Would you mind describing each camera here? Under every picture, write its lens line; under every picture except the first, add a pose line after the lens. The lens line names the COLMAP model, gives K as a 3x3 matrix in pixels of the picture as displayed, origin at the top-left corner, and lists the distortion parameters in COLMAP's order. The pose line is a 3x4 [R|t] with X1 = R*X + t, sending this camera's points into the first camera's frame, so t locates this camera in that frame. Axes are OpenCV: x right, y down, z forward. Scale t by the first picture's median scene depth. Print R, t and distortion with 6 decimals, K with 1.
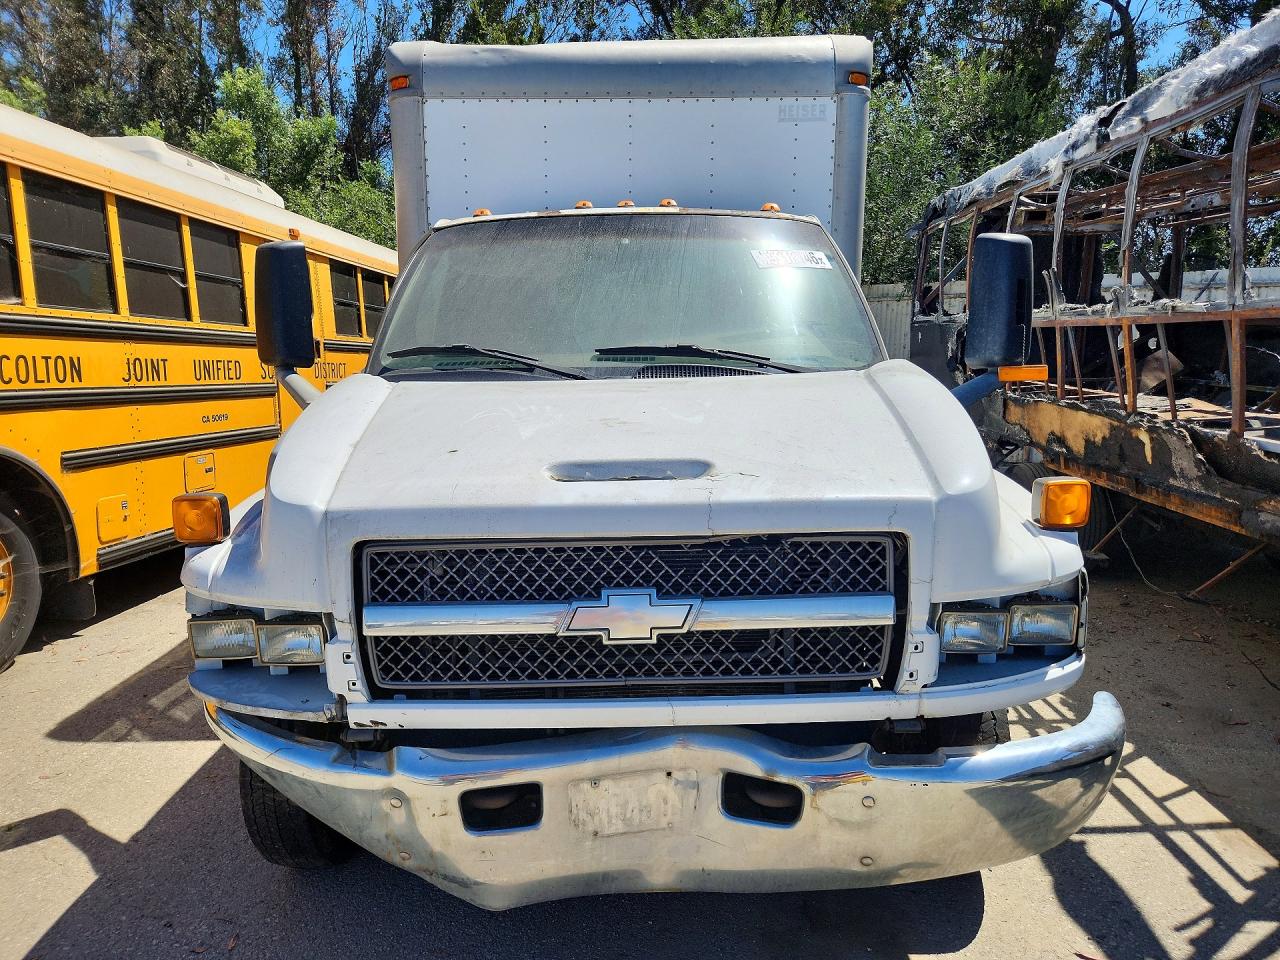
lens RADIAL K [[866.6, 0, 629.6], [0, 866.6, 485.3], [0, 0, 1]] dist [0.051688, -0.043548]
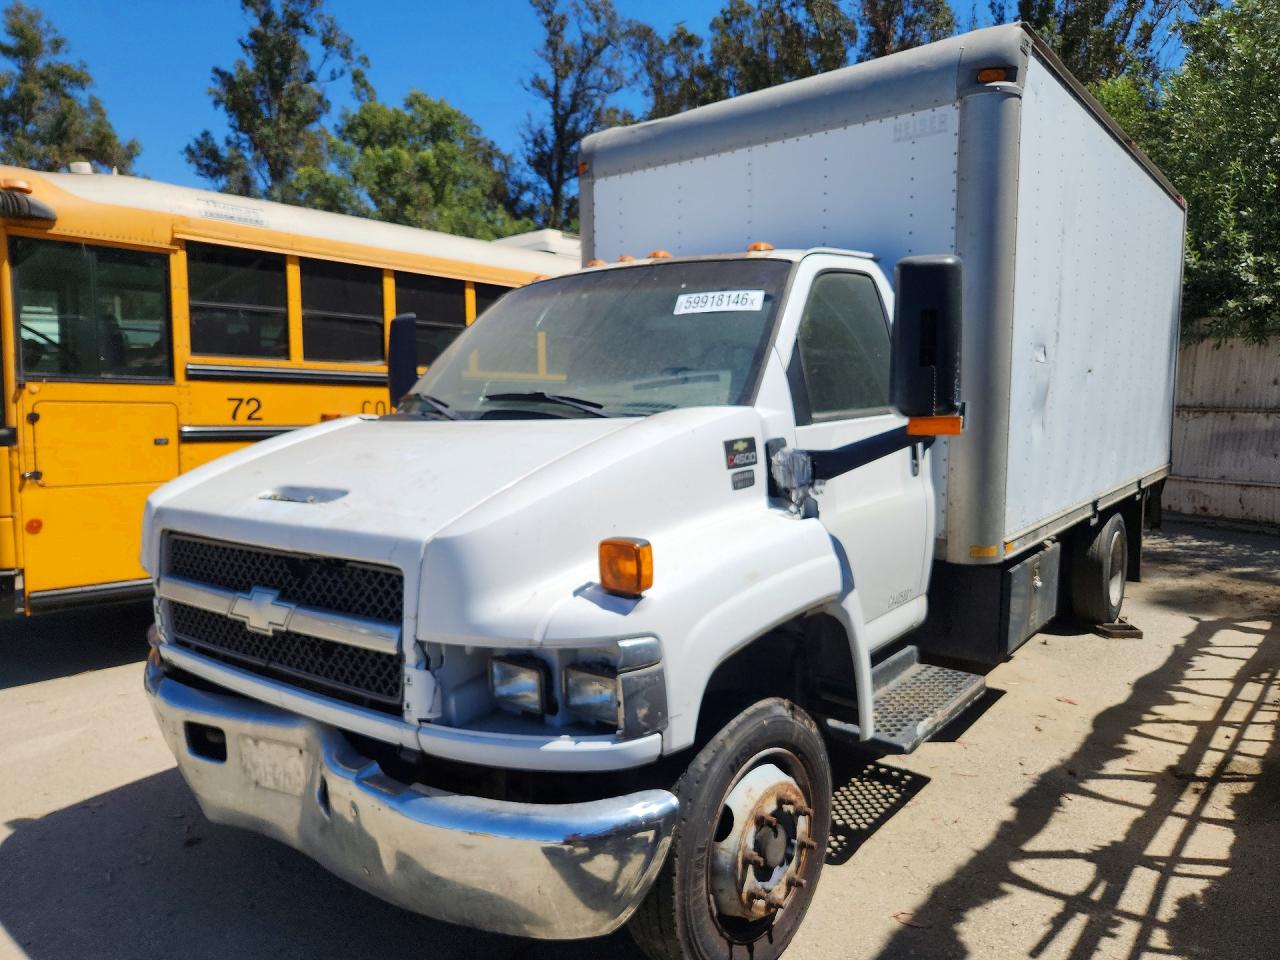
lens RADIAL K [[866.6, 0, 629.6], [0, 866.6, 485.3], [0, 0, 1]] dist [0.051688, -0.043548]
pose [[0.782155, 0.064225, -0.619765, 1.121532], [-0.093977, 0.995455, -0.015443, -0.054329], [0.615956, 0.070322, 0.784635, 0.316251]]
